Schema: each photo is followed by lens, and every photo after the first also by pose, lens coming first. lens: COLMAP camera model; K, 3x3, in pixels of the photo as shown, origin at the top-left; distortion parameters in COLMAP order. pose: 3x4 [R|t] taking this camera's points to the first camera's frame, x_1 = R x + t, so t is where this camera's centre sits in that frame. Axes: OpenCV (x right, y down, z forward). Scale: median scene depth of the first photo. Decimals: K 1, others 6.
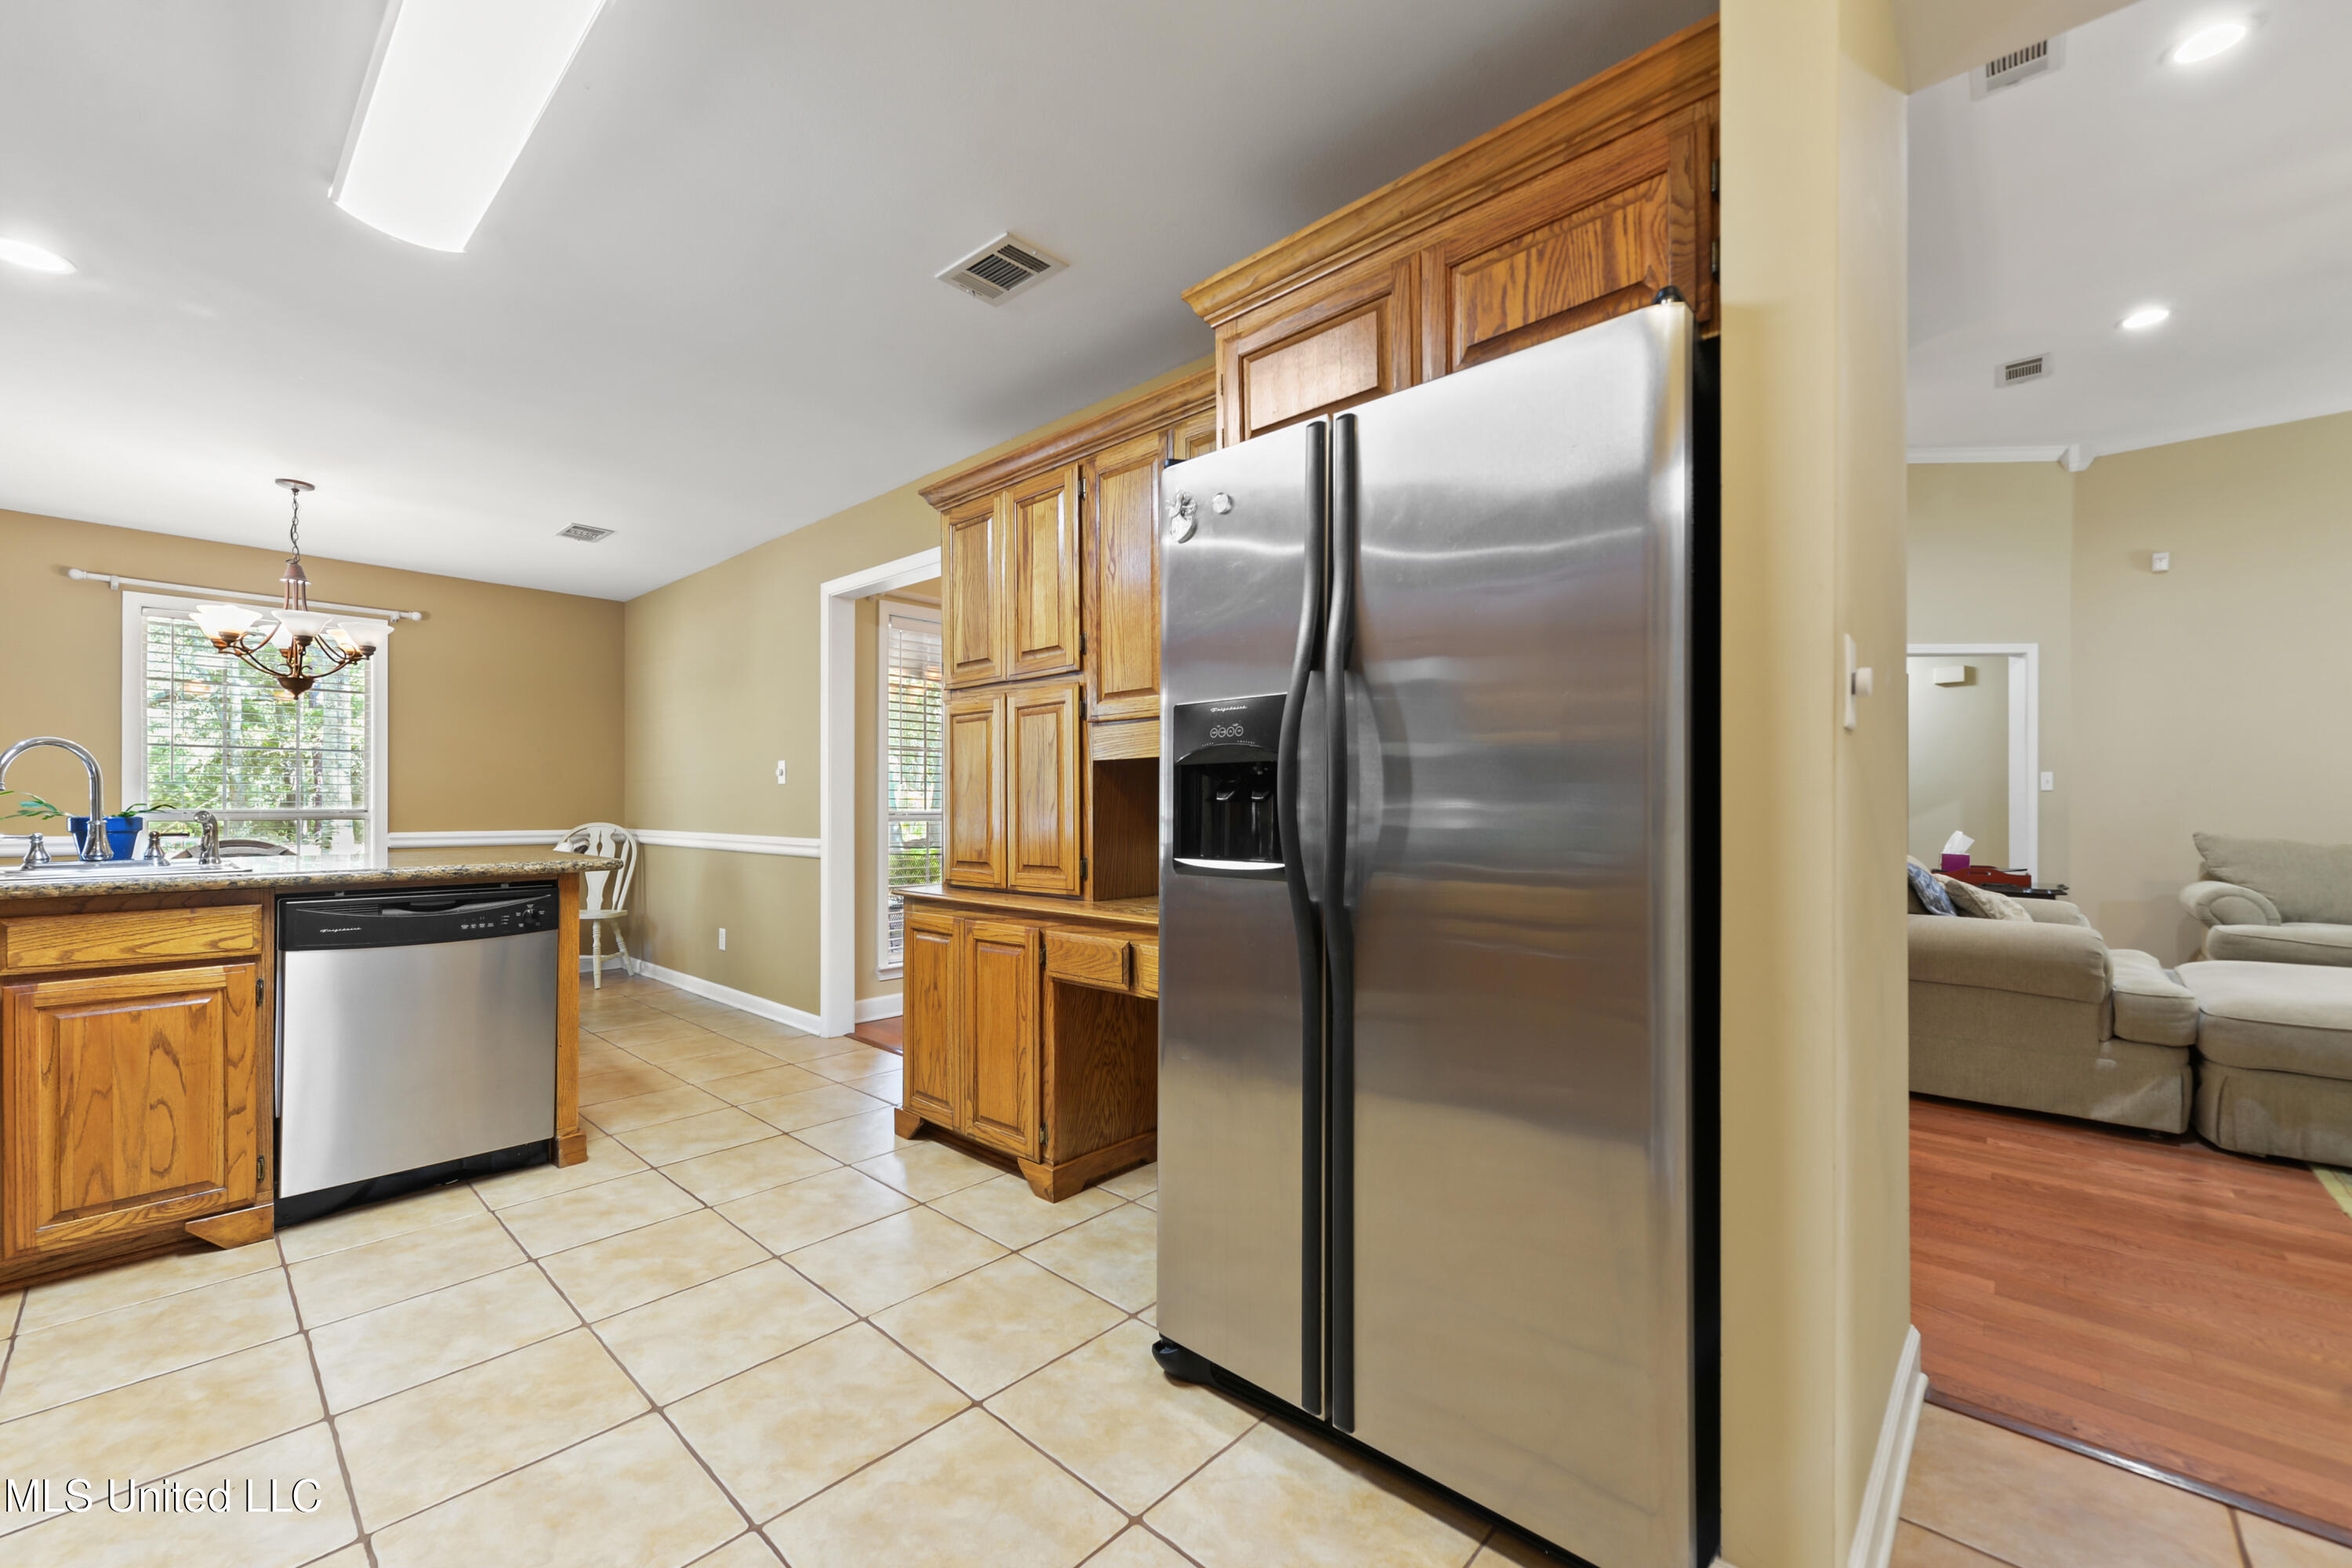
lens RADIAL K [[951.8, 0, 1158.5], [0, 951.8, 801.4], [0, 0, 1]] dist [0.008893, -0.000927]
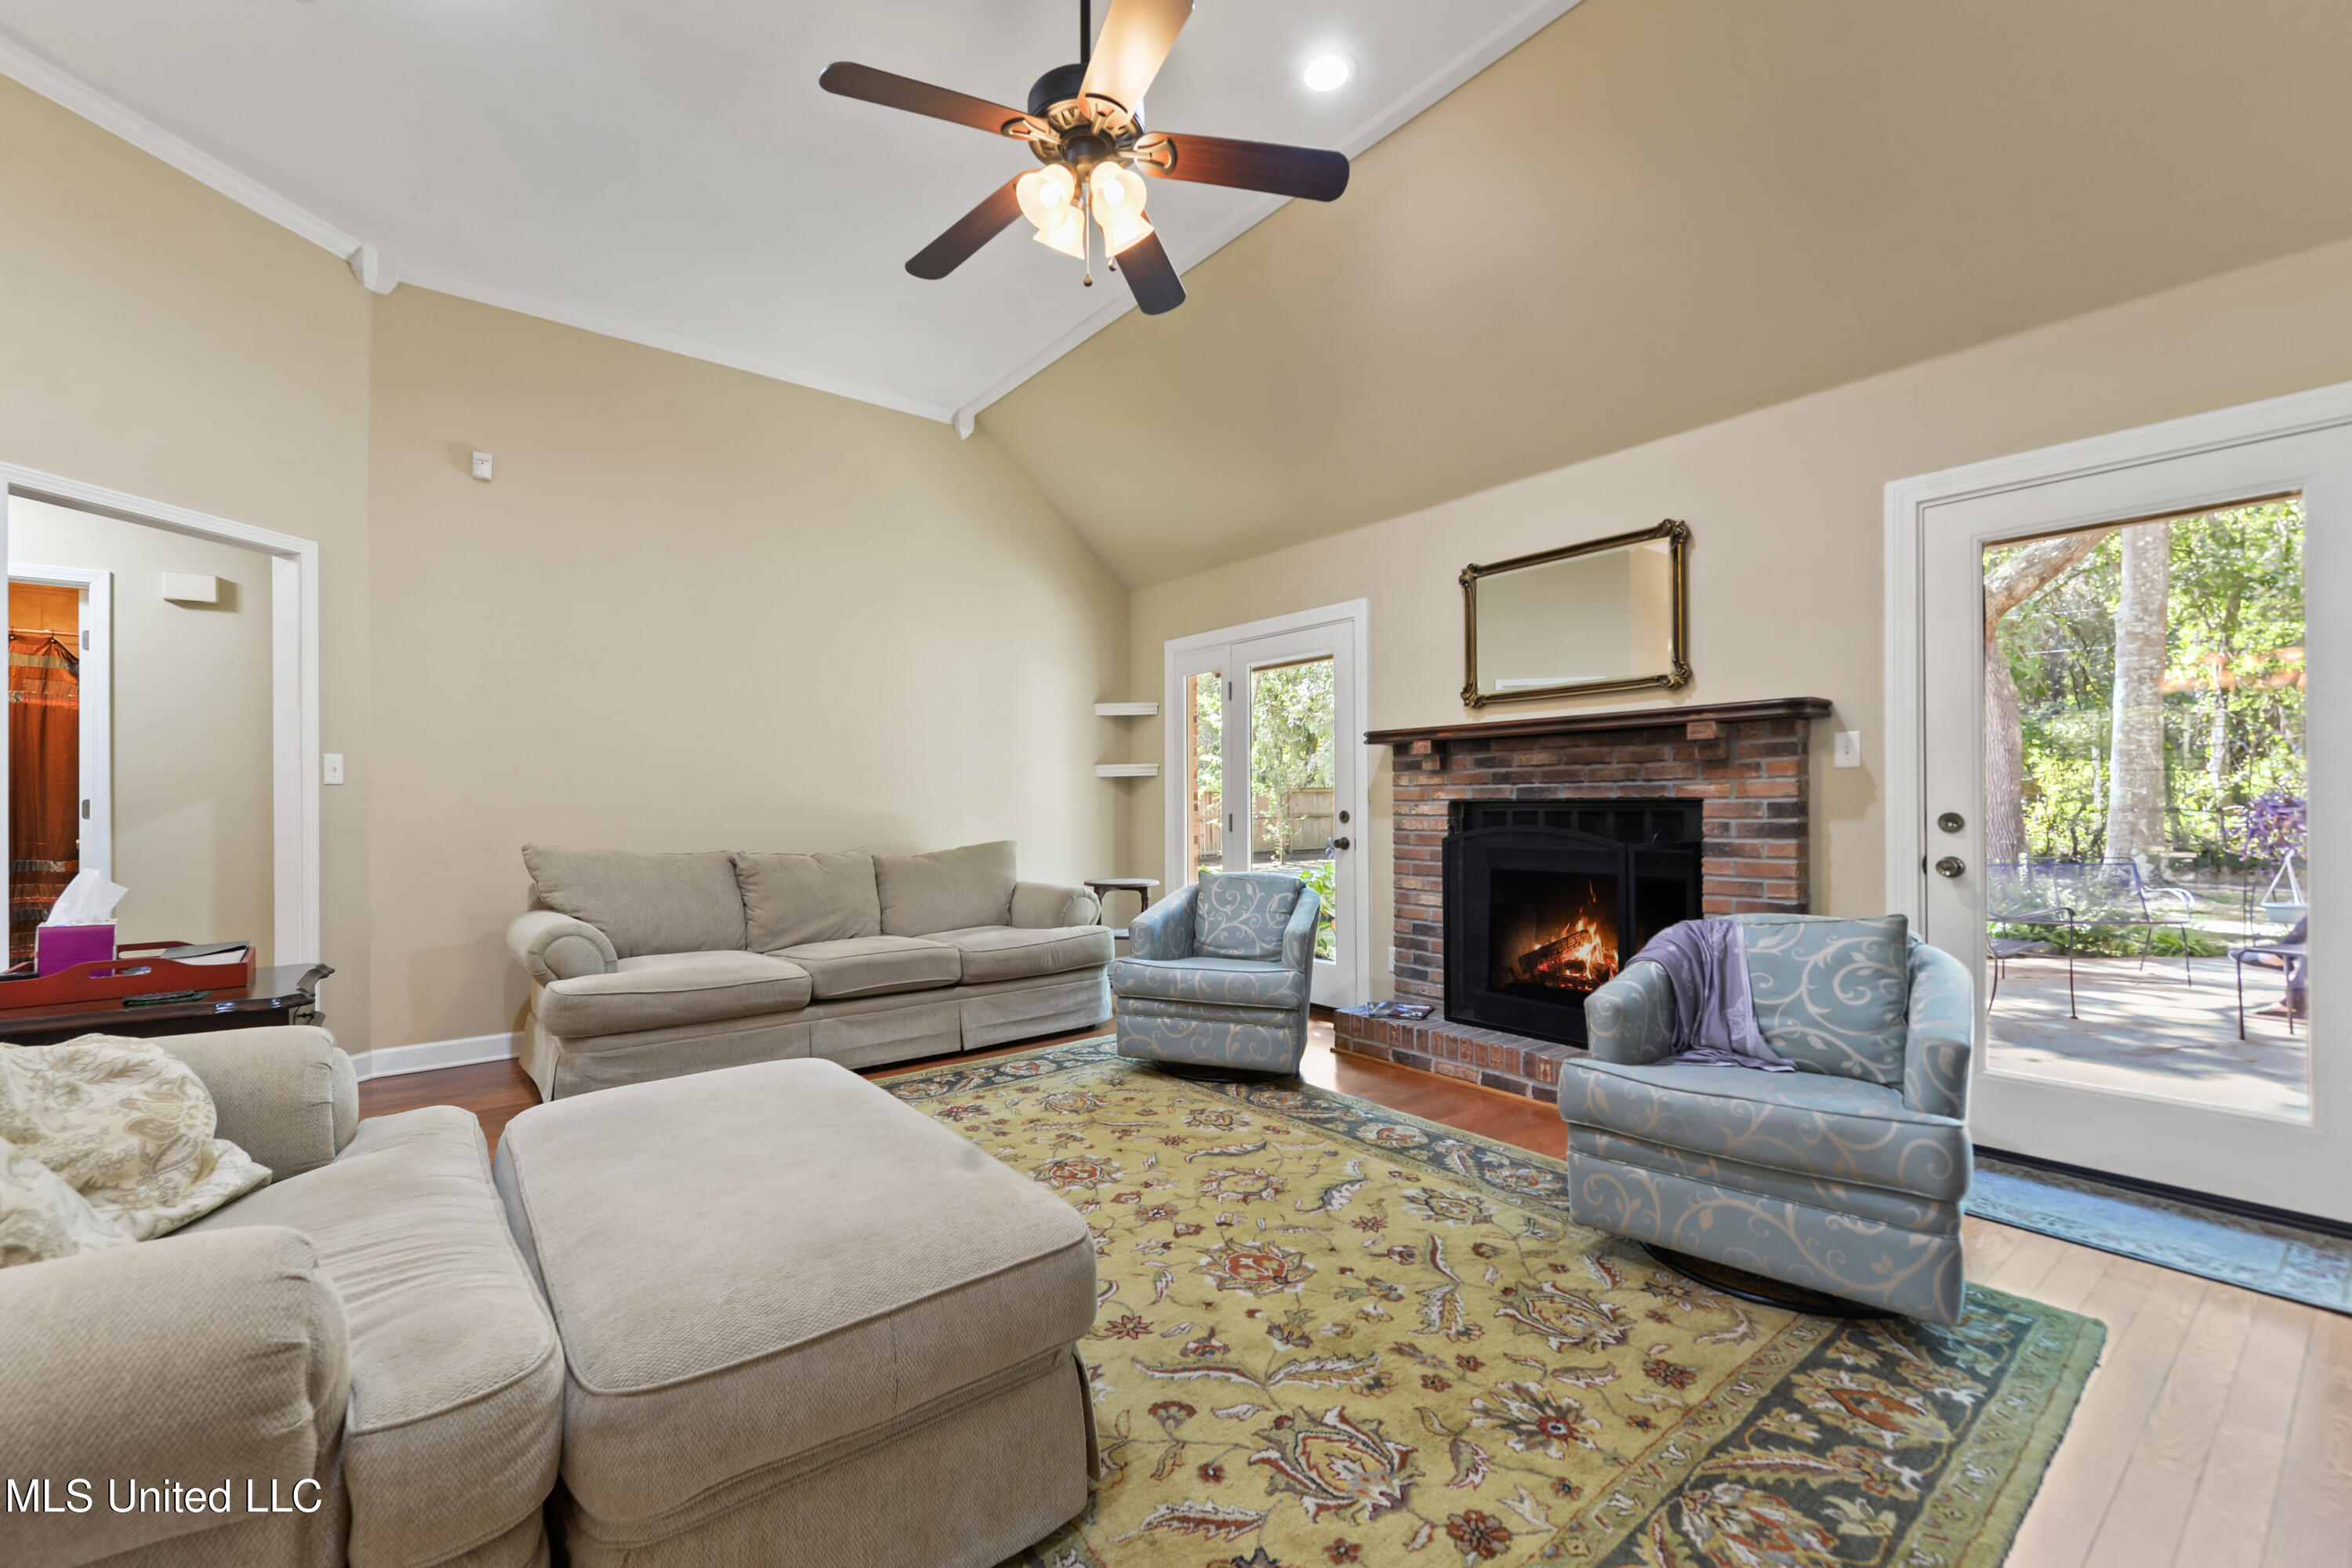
lens RADIAL K [[974.3, 0, 1142.0], [0, 974.3, 808.4], [0, 0, 1]] dist [0.001803, -0.001063]
pose [[0.172028, -0.005201, 0.985078, 0.892110], [0.000503, 0.999986, 0.005192, 0.003379], [-0.985092, -0.000397, 0.172029, 0.849036]]
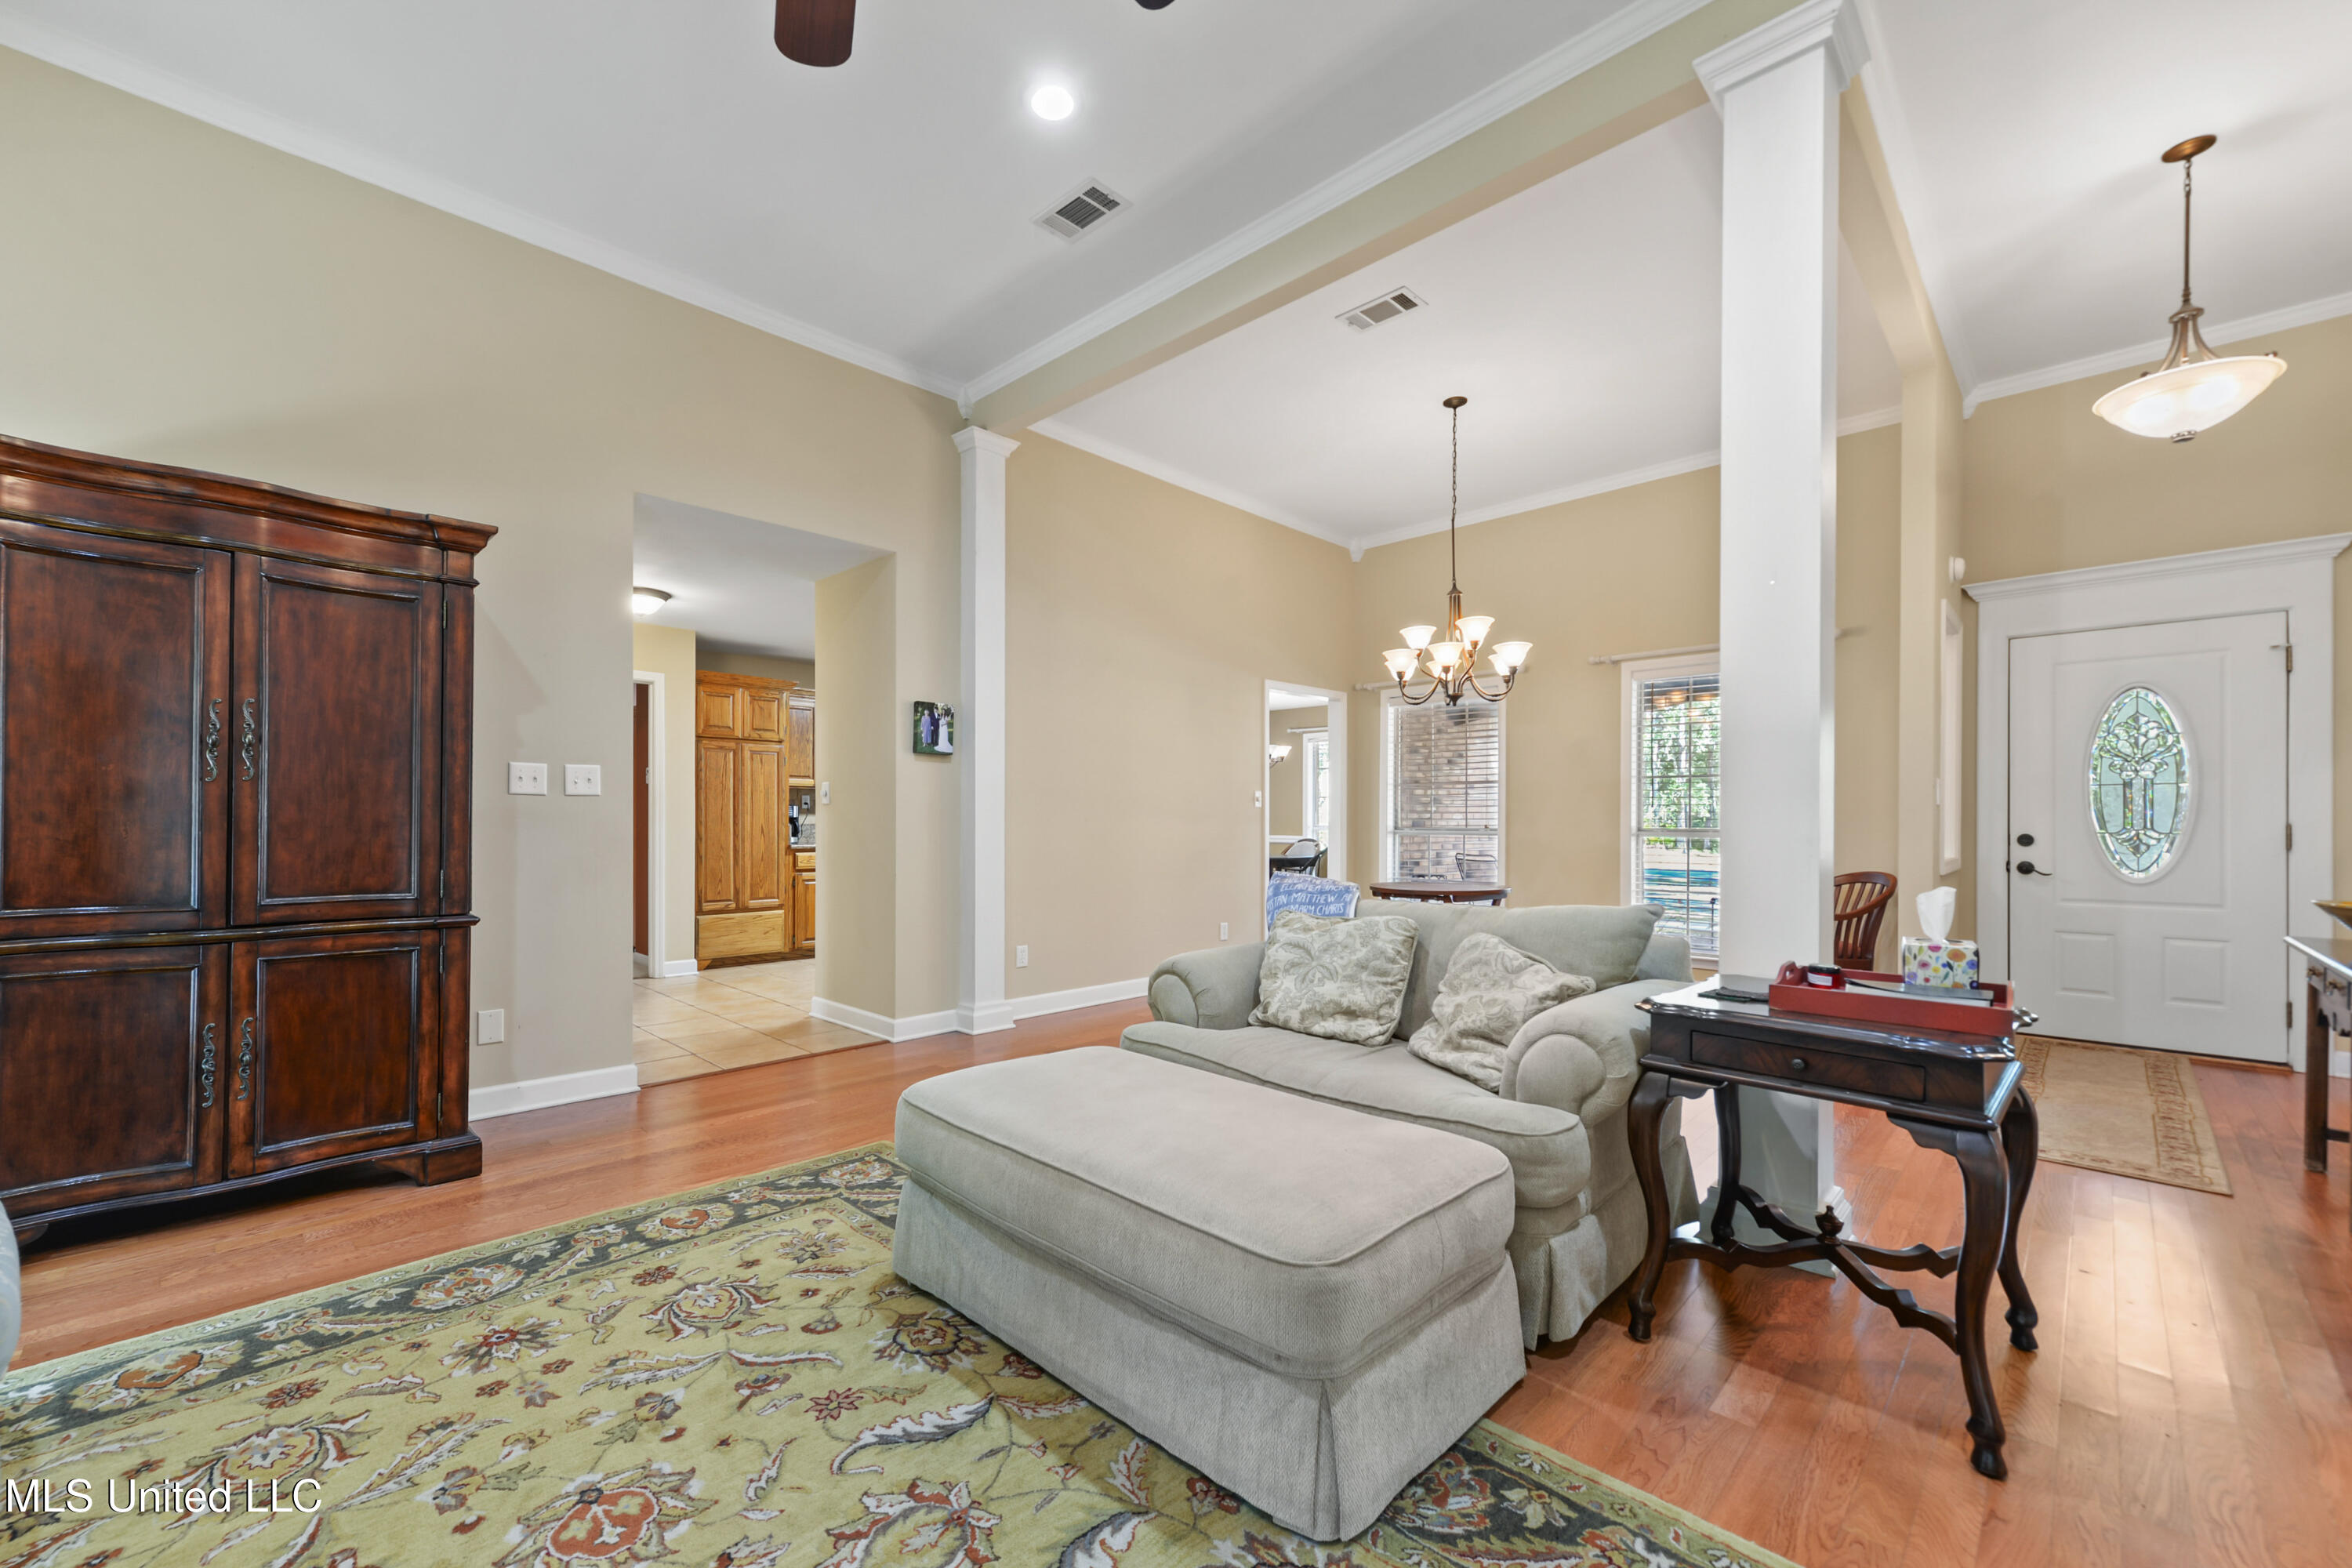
lens RADIAL K [[951.8, 0, 1132.9], [0, 951.8, 820.2], [0, 0, 1]] dist [0.008893, -0.000927]
pose [[-0.061482, -0.003678, -0.998101, 2.282489], [0.001944, 0.999991, -0.003804, 0.005403], [0.998106, -0.002174, -0.061474, 1.237355]]
